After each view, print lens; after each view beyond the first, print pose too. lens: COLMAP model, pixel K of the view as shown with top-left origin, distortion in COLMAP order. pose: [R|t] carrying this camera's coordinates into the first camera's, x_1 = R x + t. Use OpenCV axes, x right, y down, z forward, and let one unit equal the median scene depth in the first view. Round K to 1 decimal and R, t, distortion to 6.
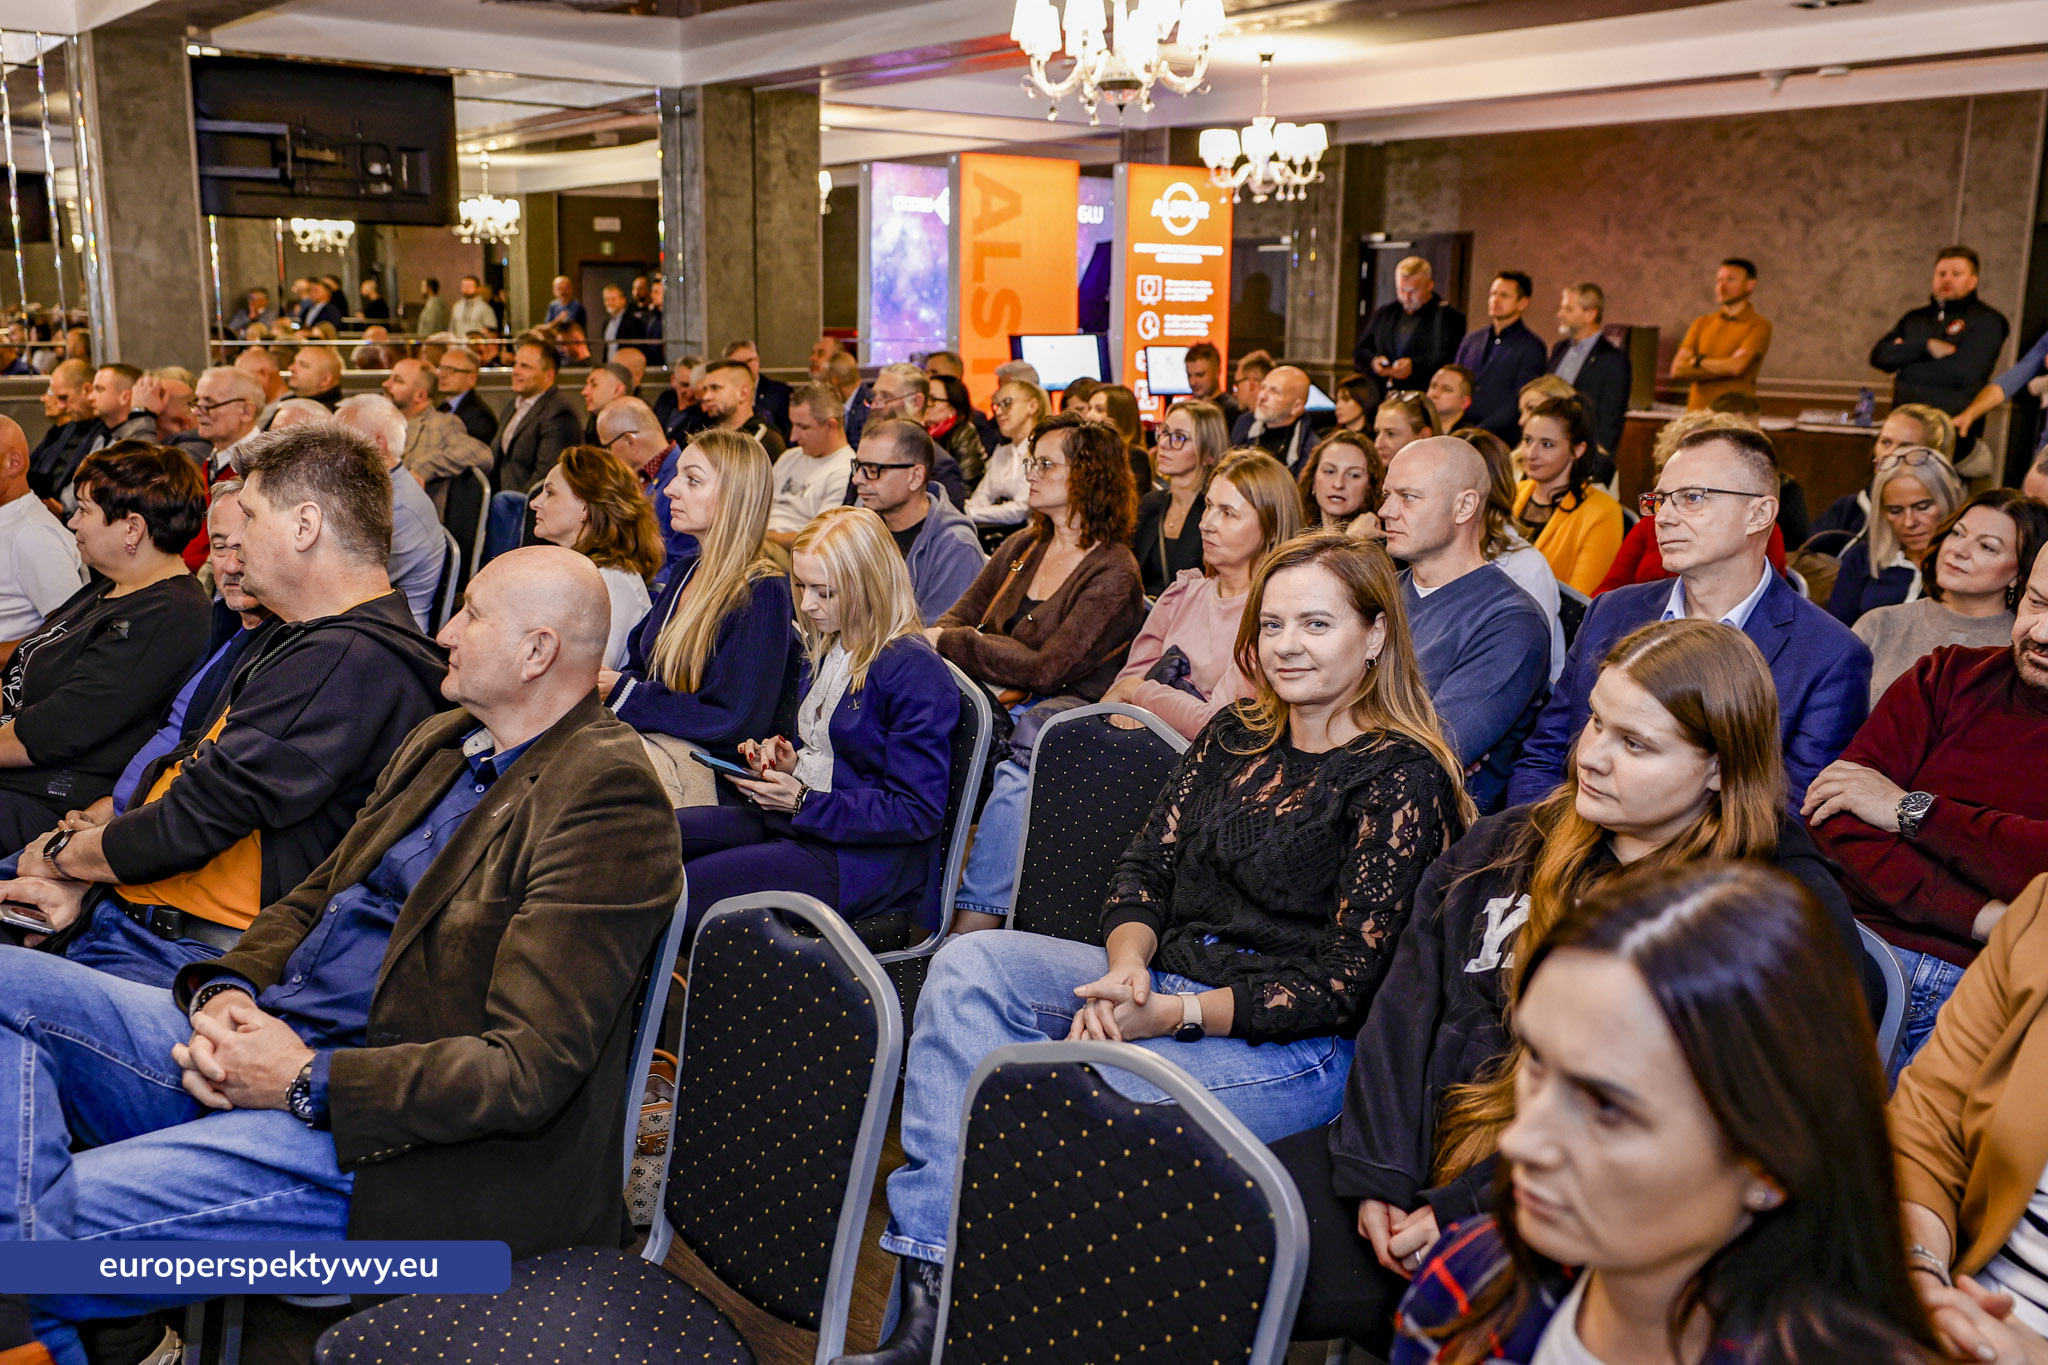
lens RADIAL K [[1906.1, 0, 1024.0], [0, 1906.1, 682.5], [0, 0, 1]] dist [-0.008973, 0.001158]
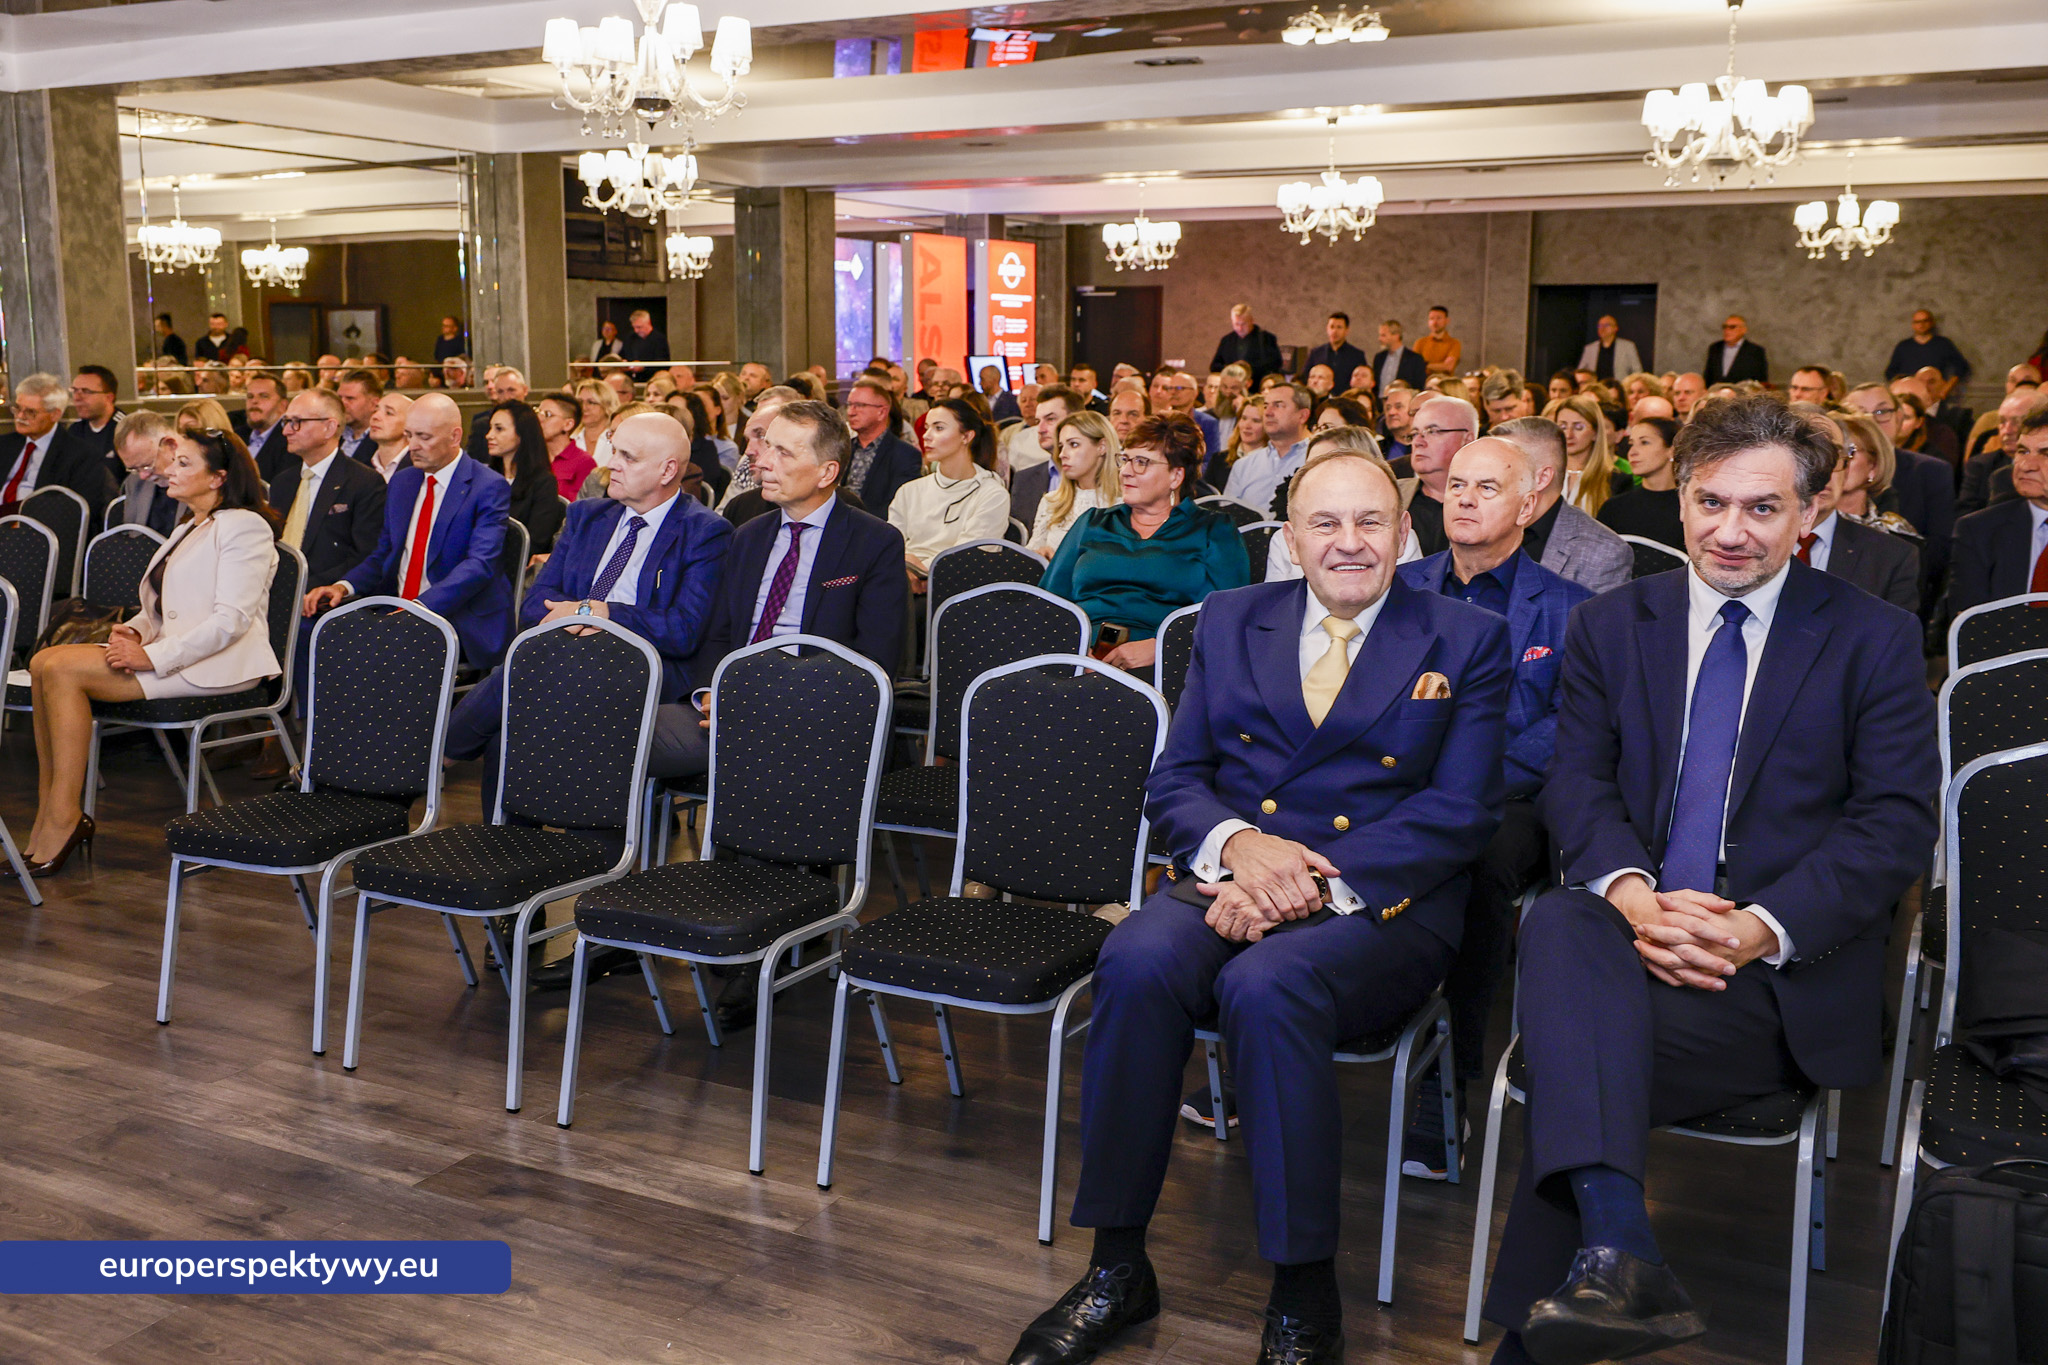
lens RADIAL K [[2006.0, 0, 1024.0], [0, 2006.0, 682.5], [0, 0, 1]] dist [-0.016161, -0.003719]
pose [[0.905013, -0.078918, 0.417999, -0.619104], [0.090300, 0.995886, -0.007486, 0.085099], [-0.415689, 0.044520, 0.908417, -0.417915]]
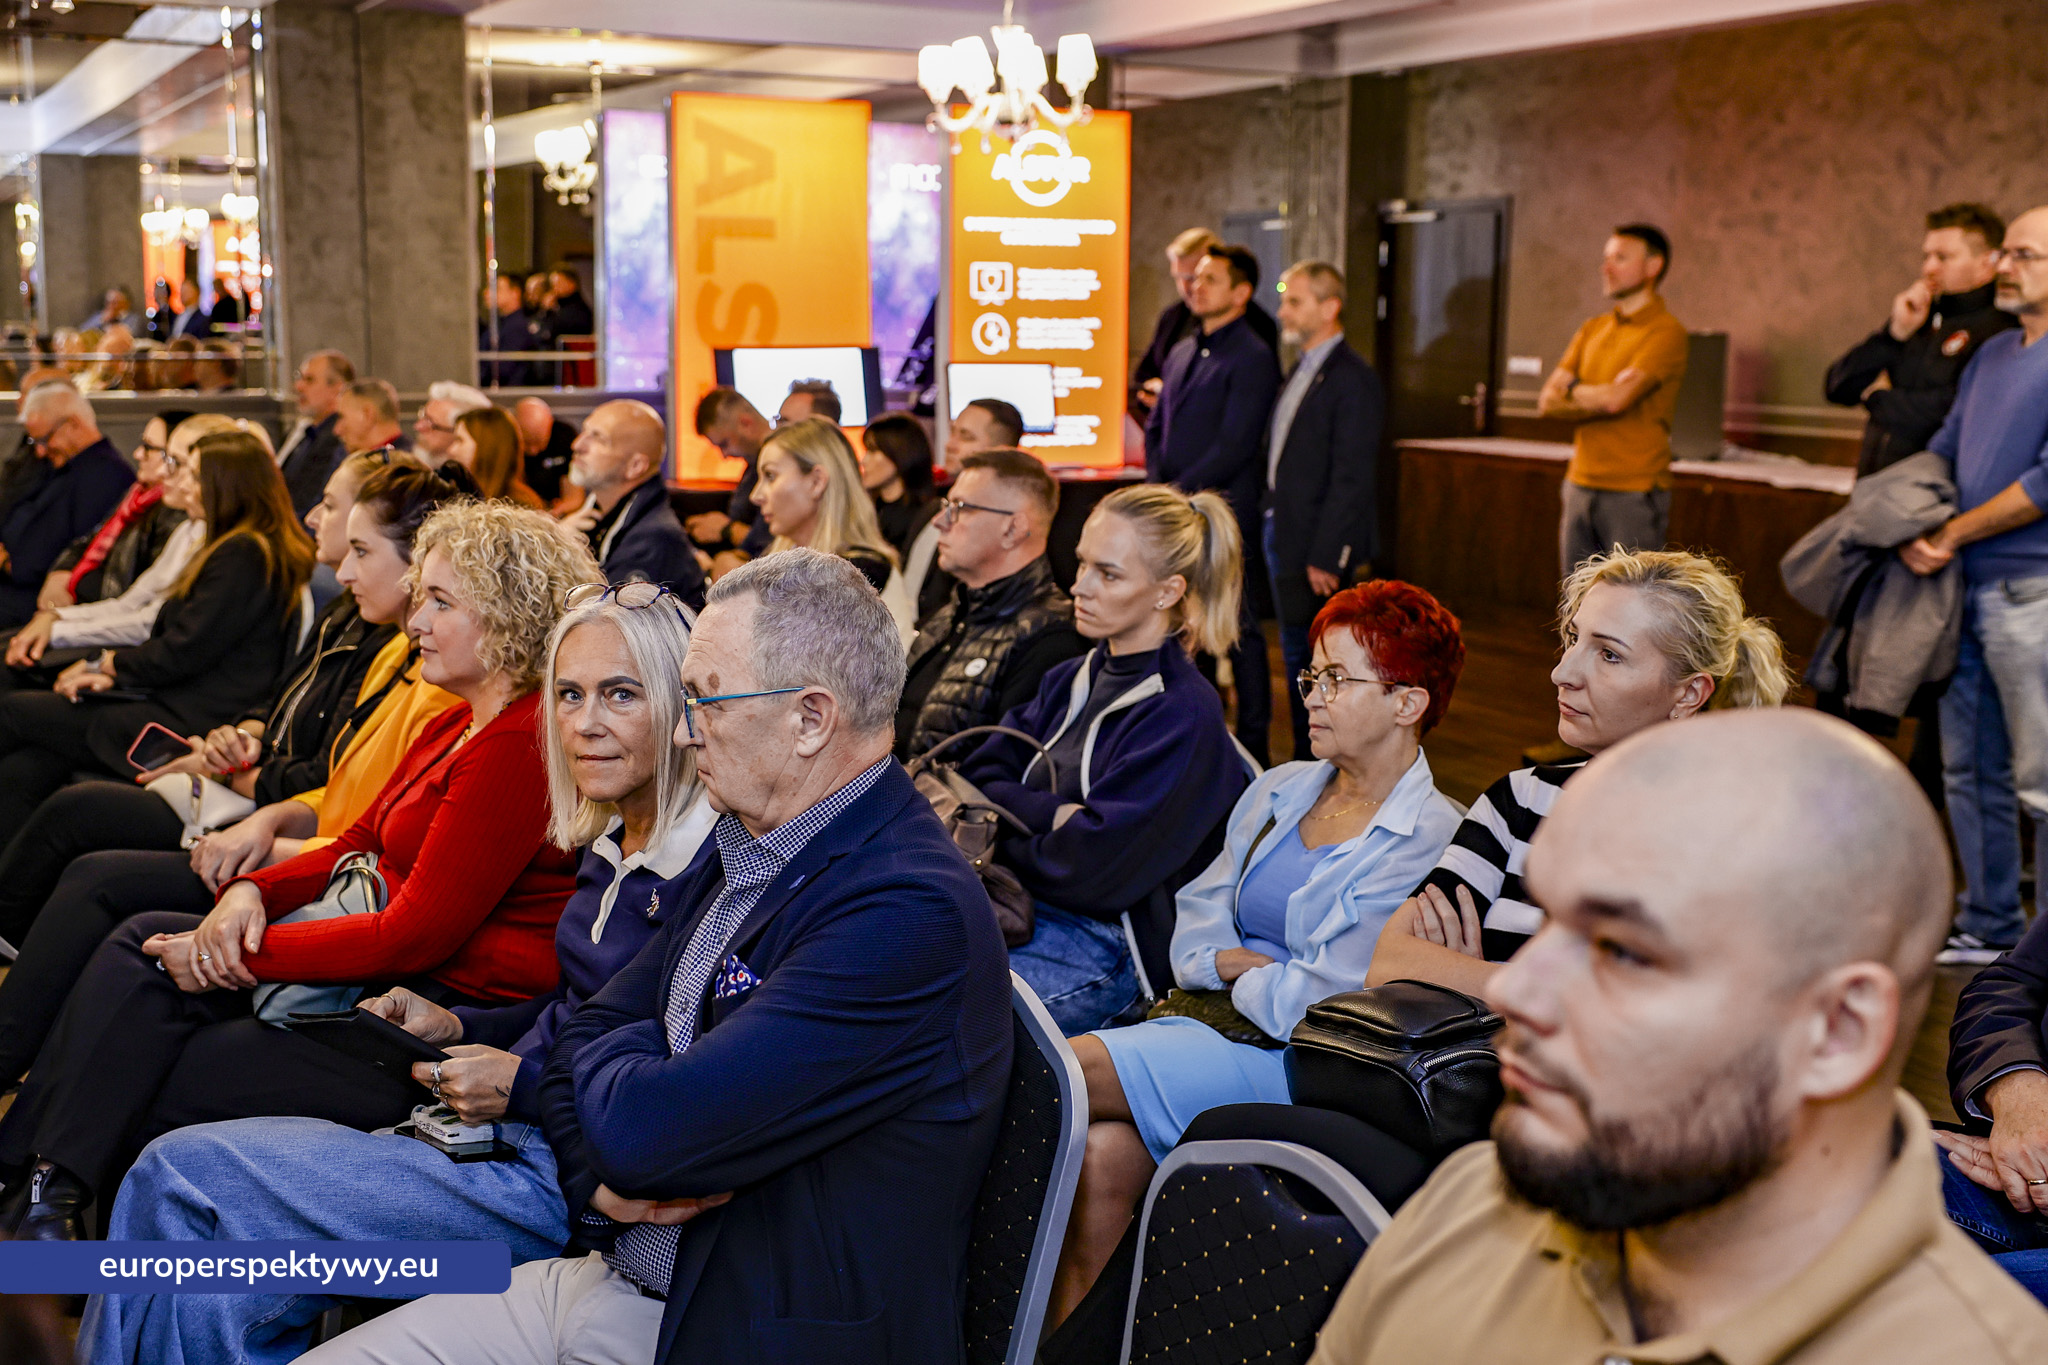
lens RADIAL K [[2320.4, 0, 1061.5], [0, 2320.4, 676.4], [0, 0, 1]] dist [-0.001184, -0.018352]
pose [[0.983740, 0.023057, -0.178114, 0.261958], [-0.029953, 0.998898, -0.036127, -0.034352], [0.177085, 0.040875, 0.983346, 0.185596]]
